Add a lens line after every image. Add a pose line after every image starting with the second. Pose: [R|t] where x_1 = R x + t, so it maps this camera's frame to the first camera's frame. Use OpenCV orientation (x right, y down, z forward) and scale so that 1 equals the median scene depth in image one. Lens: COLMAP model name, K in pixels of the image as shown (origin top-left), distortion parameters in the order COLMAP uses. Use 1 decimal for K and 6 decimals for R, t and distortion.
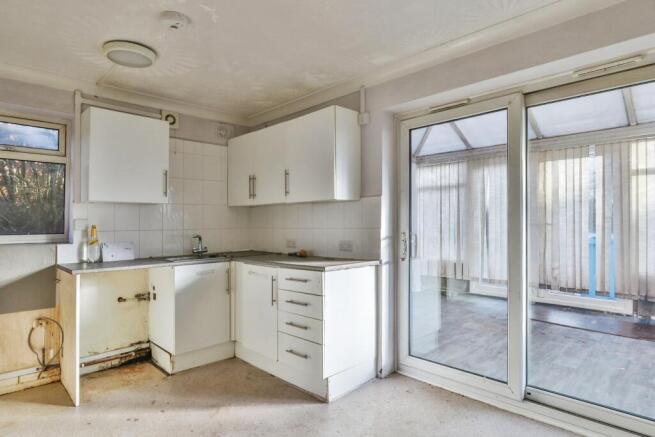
lens RADIAL K [[361.3, 0, 327.5], [0, 361.3, 218.5], [0, 0, 1]] dist [0.001465, -0.000018]
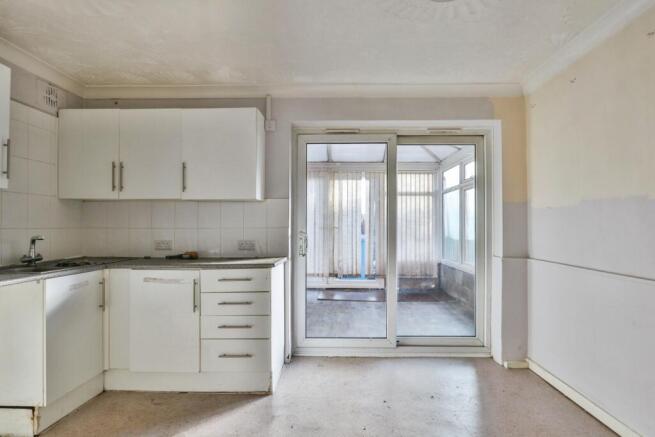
lens RADIAL K [[361.3, 0, 327.5], [0, 361.3, 218.5], [0, 0, 1]] dist [0.001465, -0.000018]
pose [[0.723669, 0.026960, 0.689621, -0.469490], [-0.014787, 0.999613, -0.023563, 0.020639], [-0.689989, 0.006854, 0.723787, 0.101043]]
